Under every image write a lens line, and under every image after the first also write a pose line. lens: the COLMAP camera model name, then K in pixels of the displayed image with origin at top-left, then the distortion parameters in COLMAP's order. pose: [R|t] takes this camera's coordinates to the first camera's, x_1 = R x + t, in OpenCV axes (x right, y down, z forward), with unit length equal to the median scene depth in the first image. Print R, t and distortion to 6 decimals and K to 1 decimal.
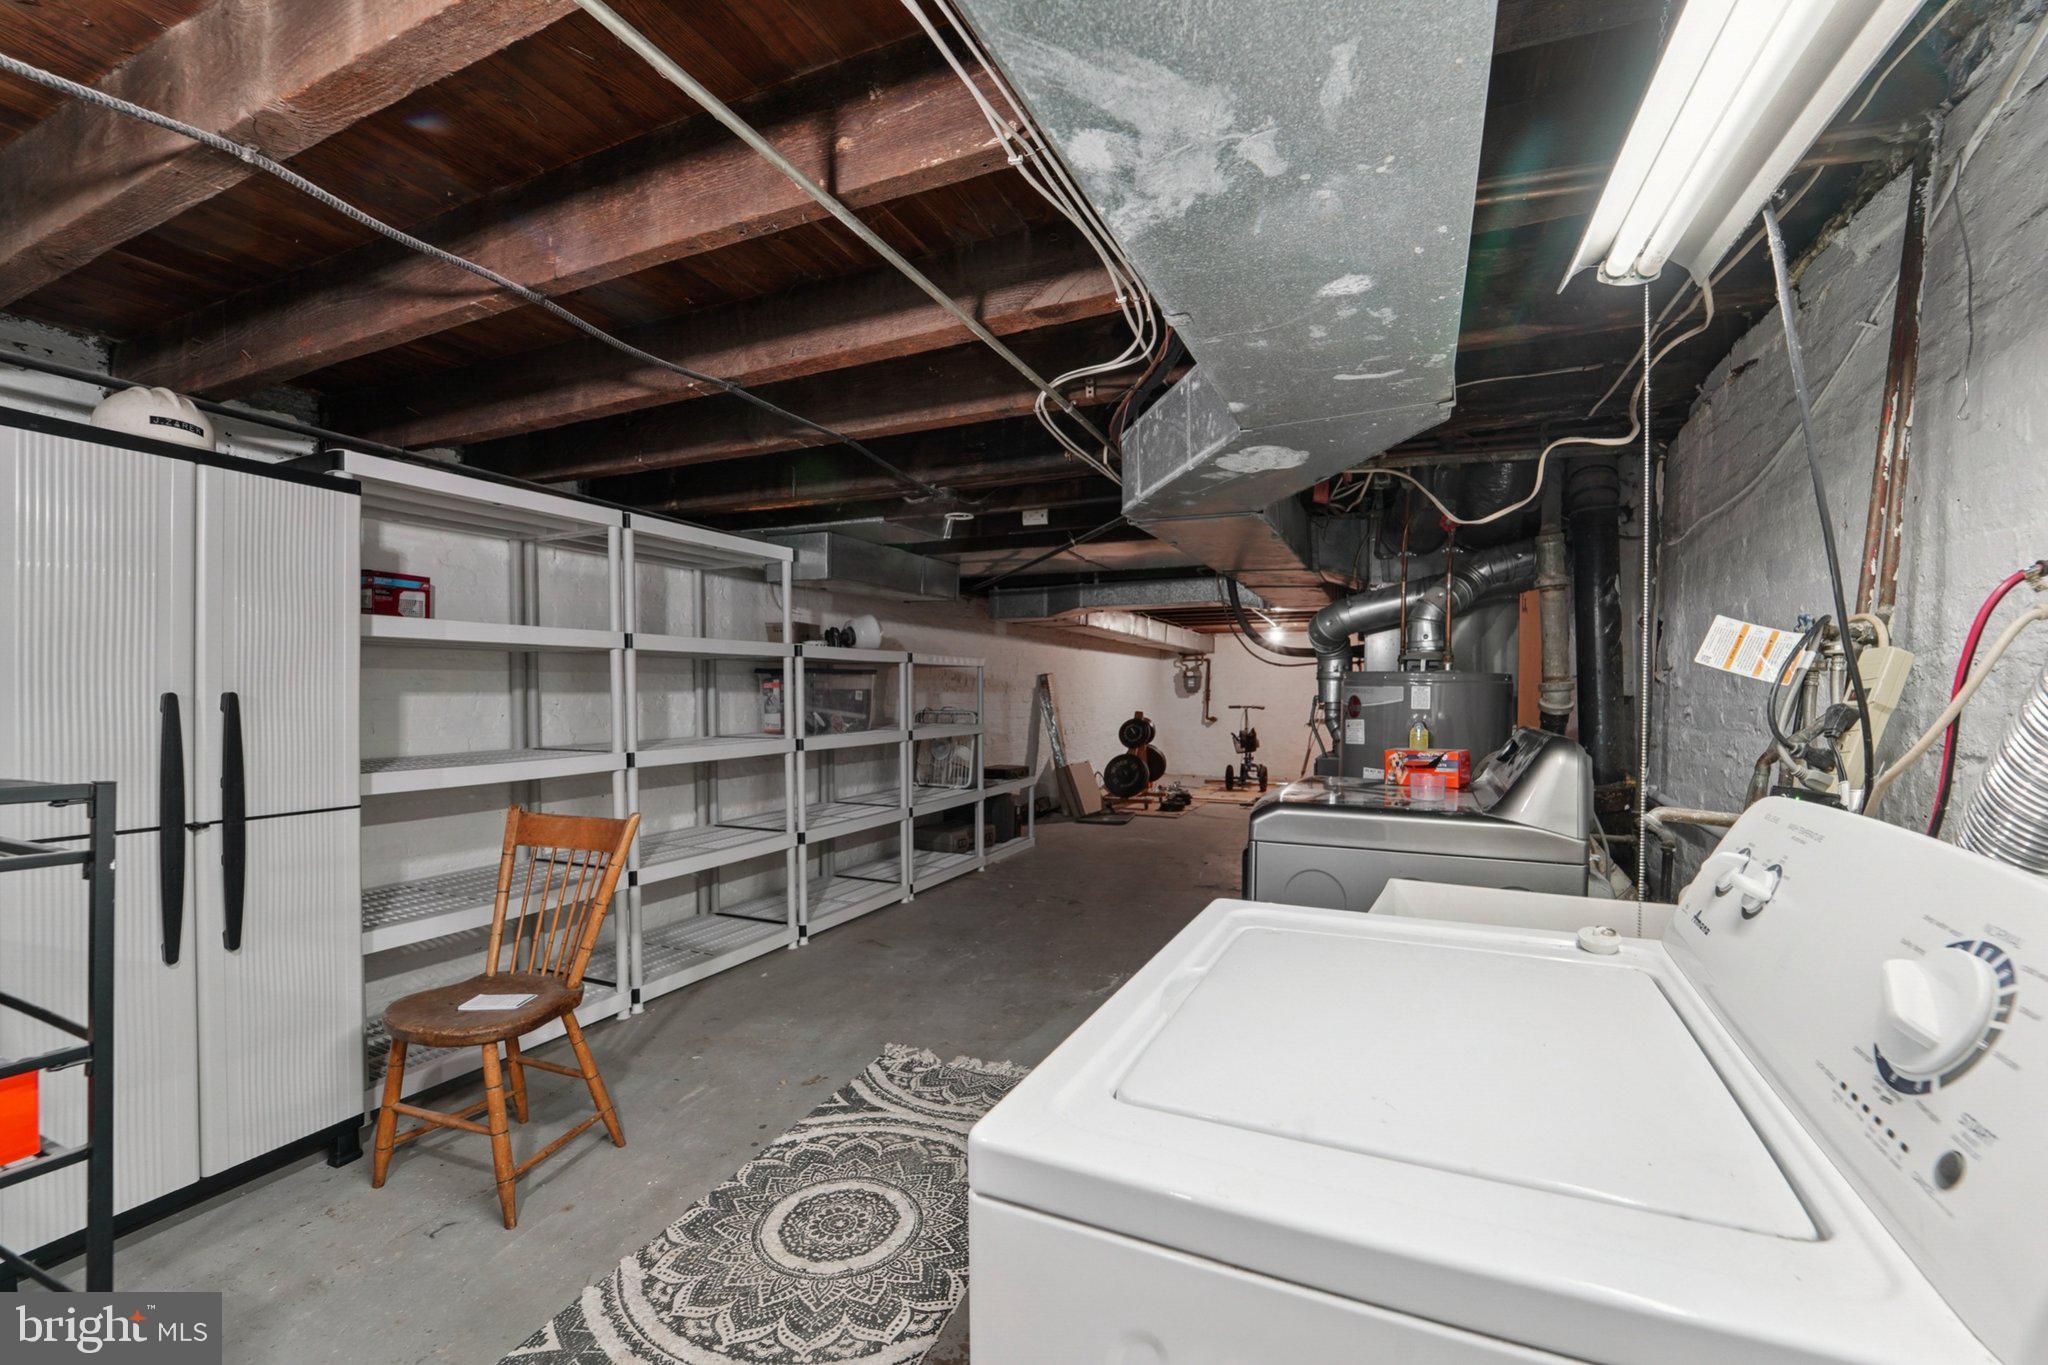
lens RADIAL K [[832.2, 0, 1016.2], [0, 832.2, 688.6], [0, 0, 1]] dist [-0.021286, -0.000095]
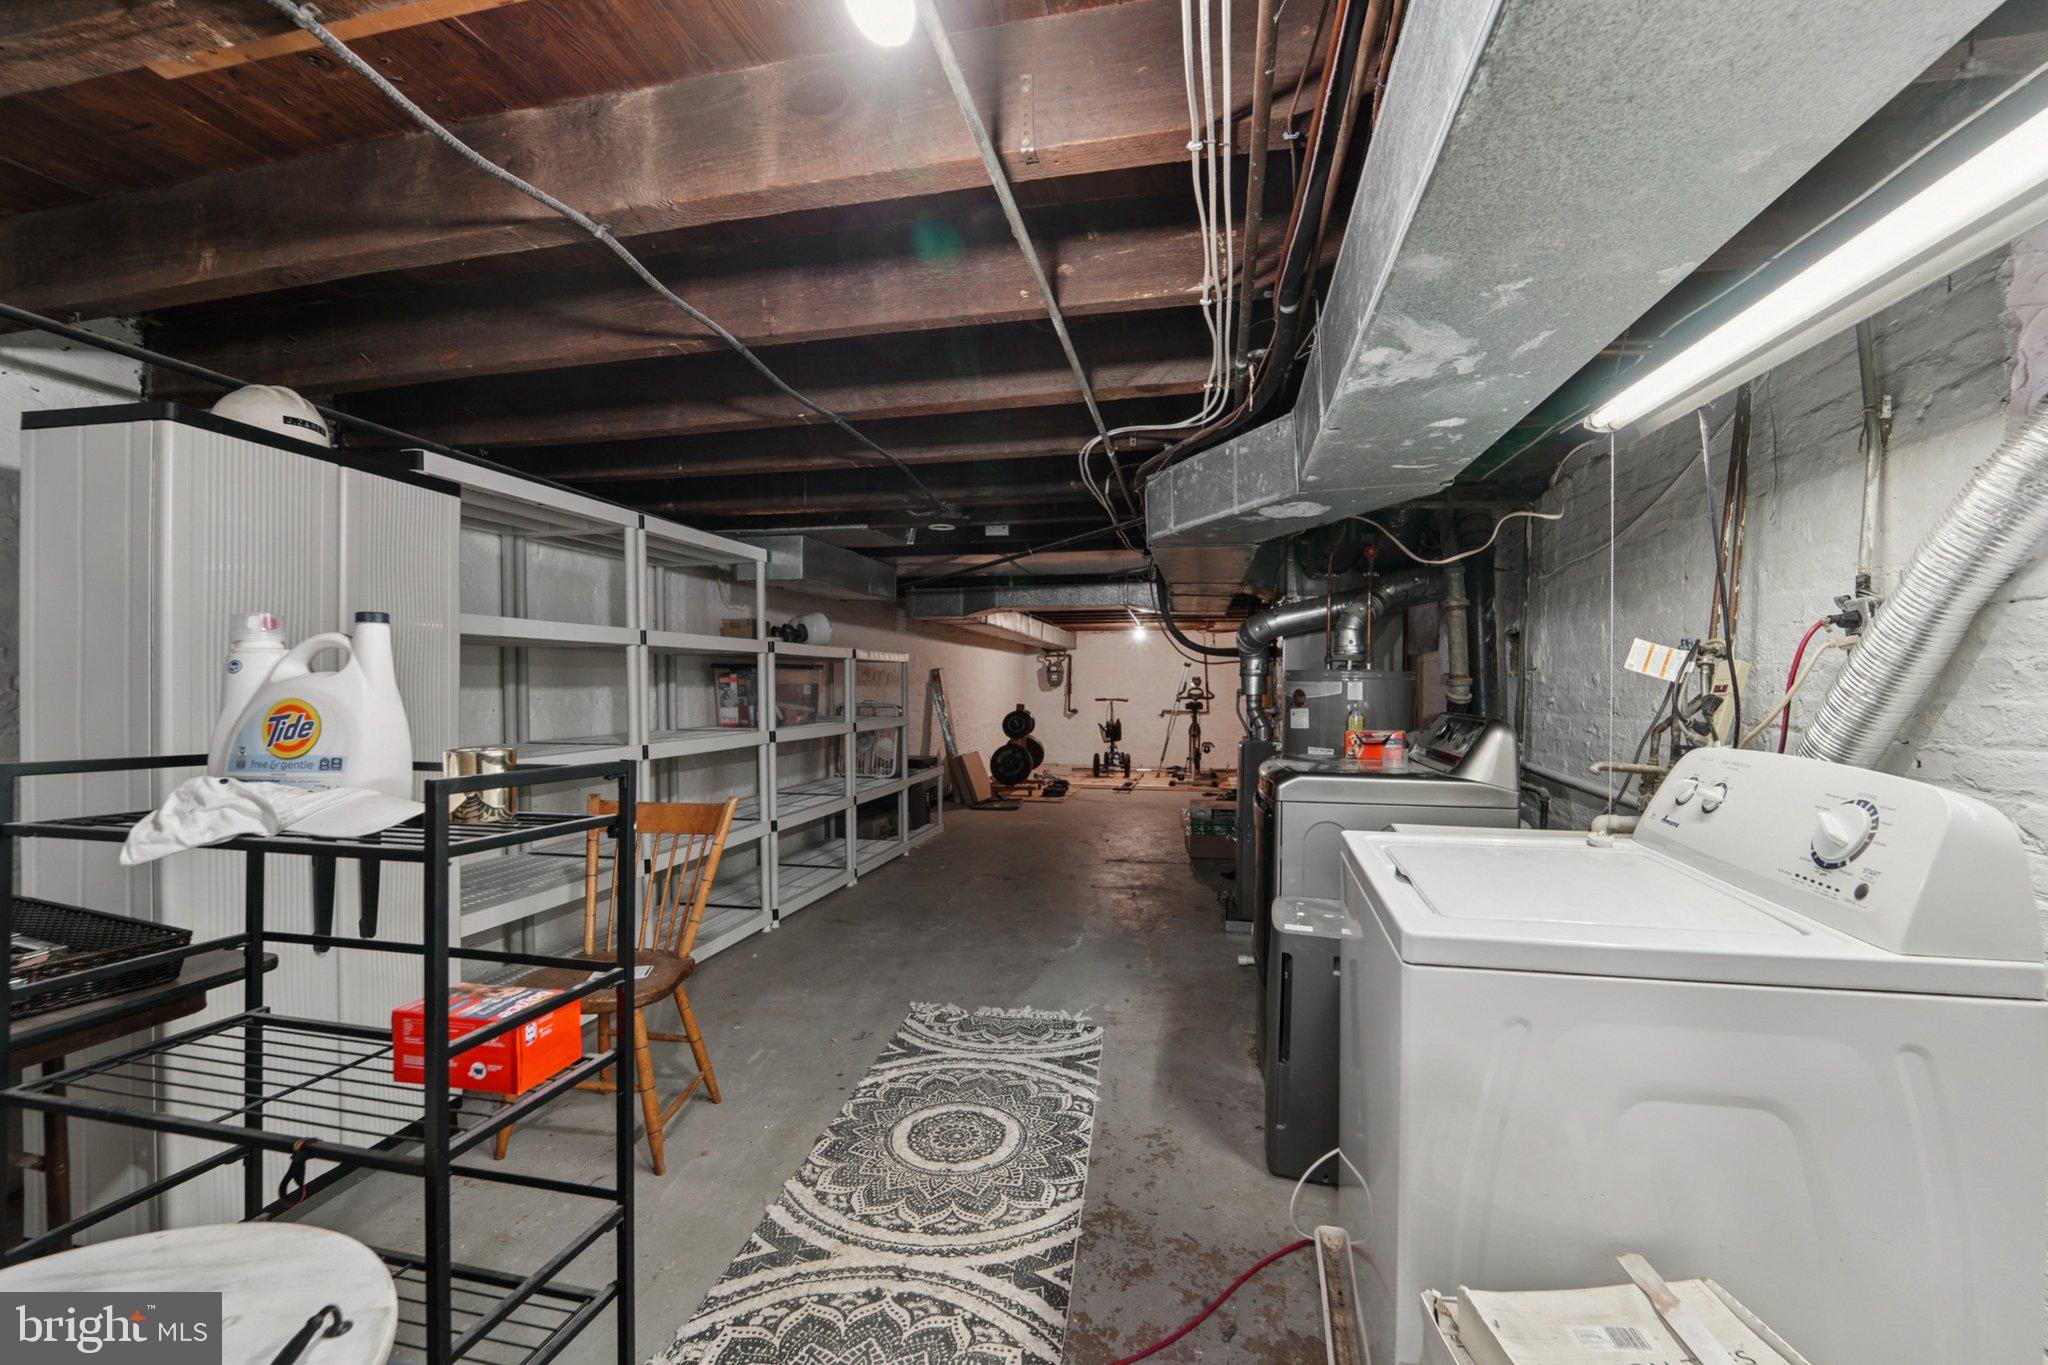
lens RADIAL K [[832.2, 0, 1003.0], [0, 832.2, 676.3], [0, 0, 1]] dist [-0.021286, -0.000095]
pose [[0.980129, 0.001691, 0.198352, -0.301988], [-0.000323, 0.999976, -0.006929, -0.002321], [-0.198358, 0.006727, 0.980106, -0.142019]]
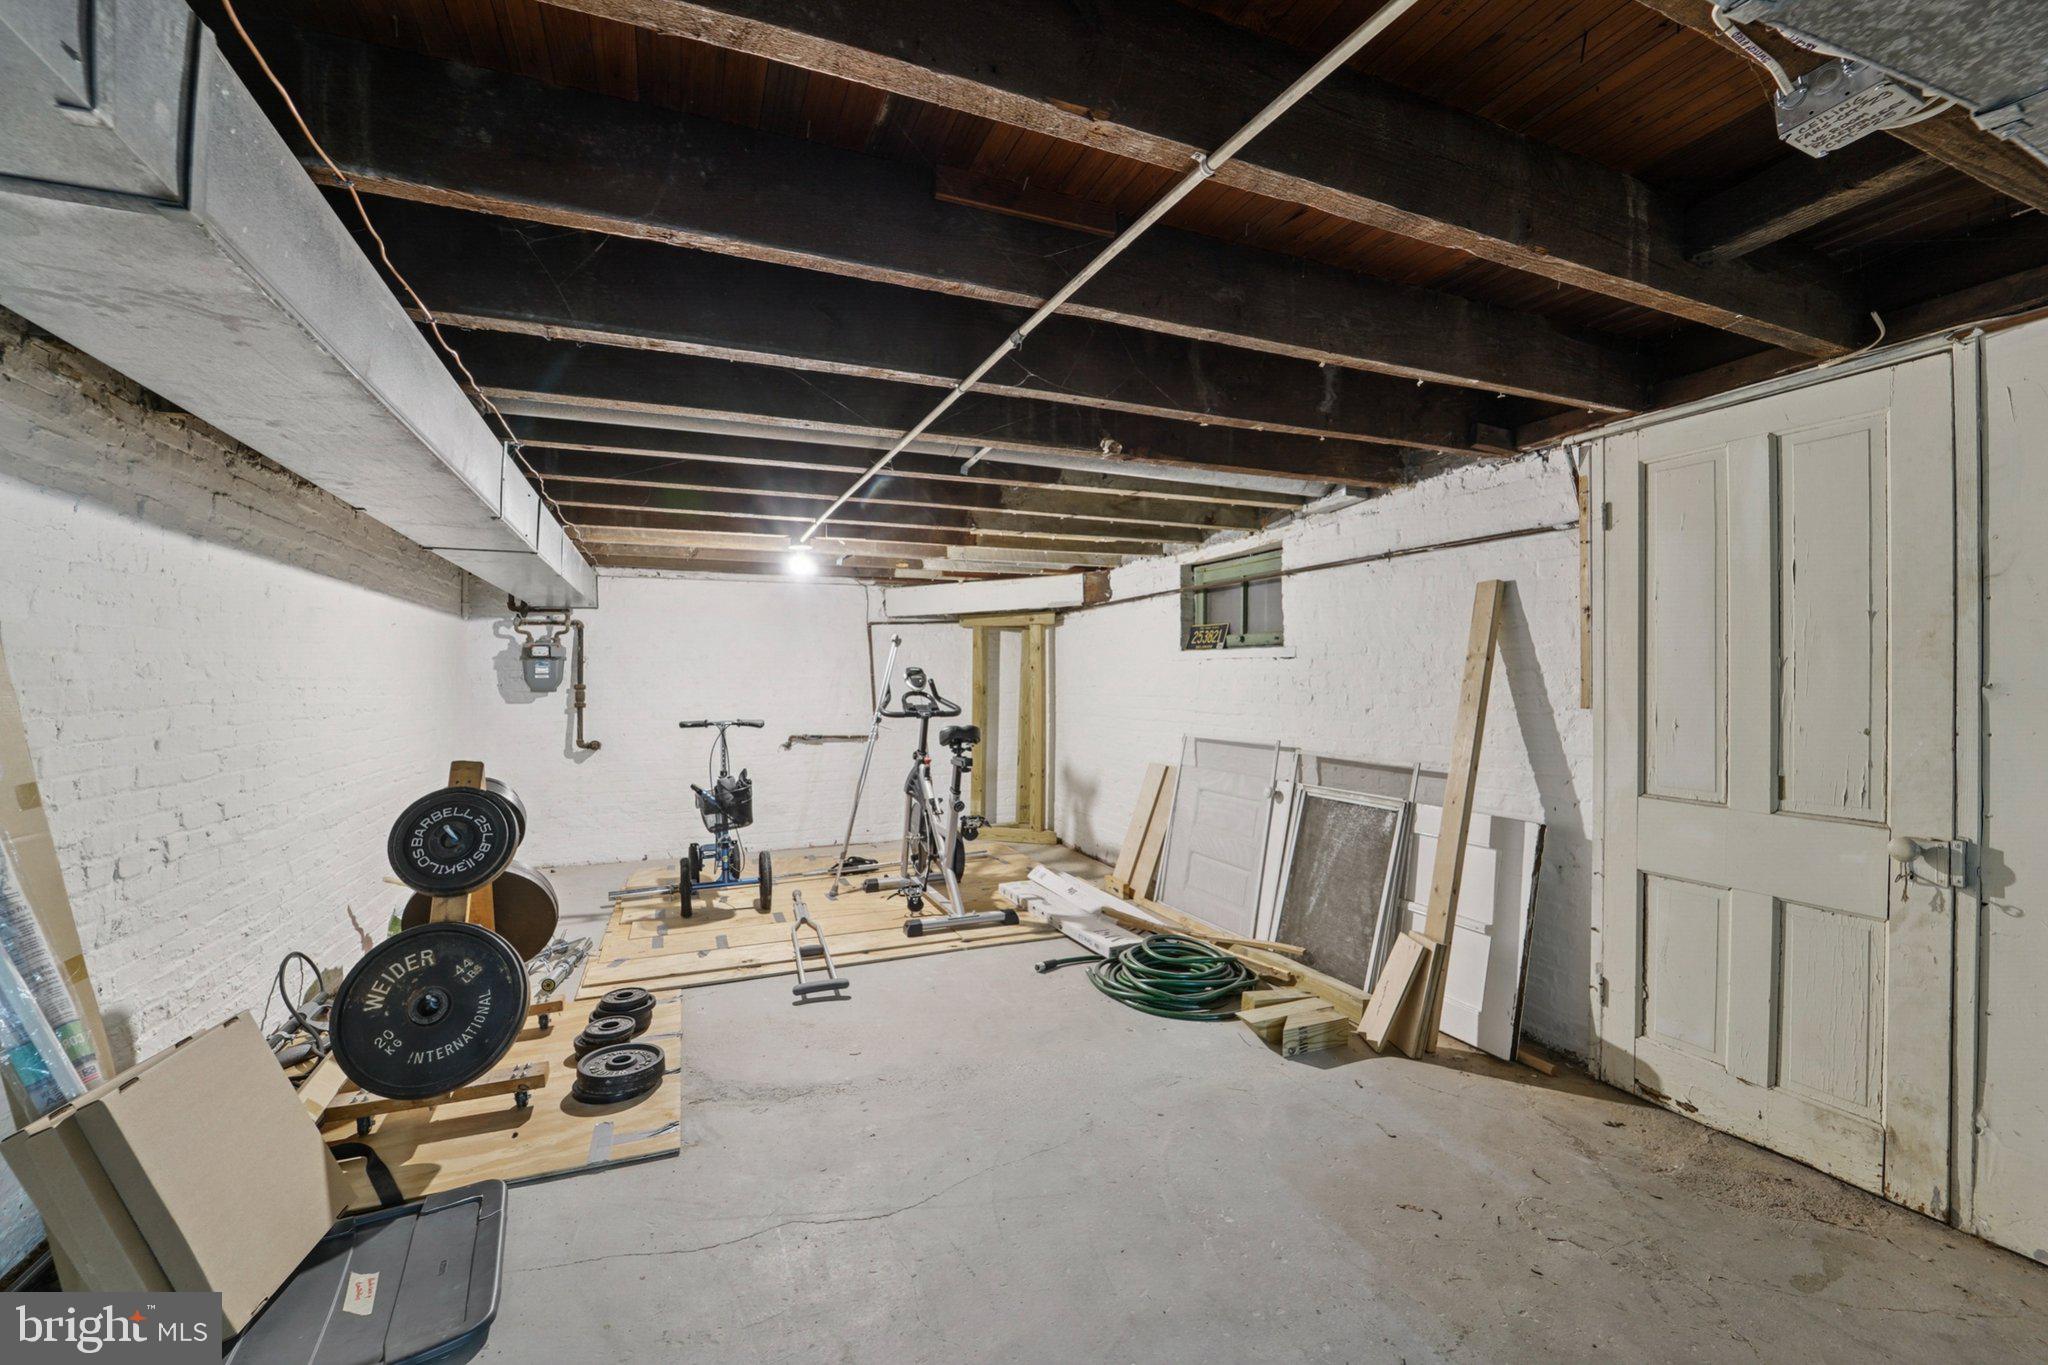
lens RADIAL K [[832.2, 0, 1018.3], [0, 832.2, 677.2], [0, 0, 1]] dist [-0.021286, -0.000095]
pose [[0.670263, -0.001056, 0.742123, 0.216031], [0.003725, 0.999991, -0.001942, -0.005388], [-0.742114, 0.004066, 0.670261, 2.296564]]
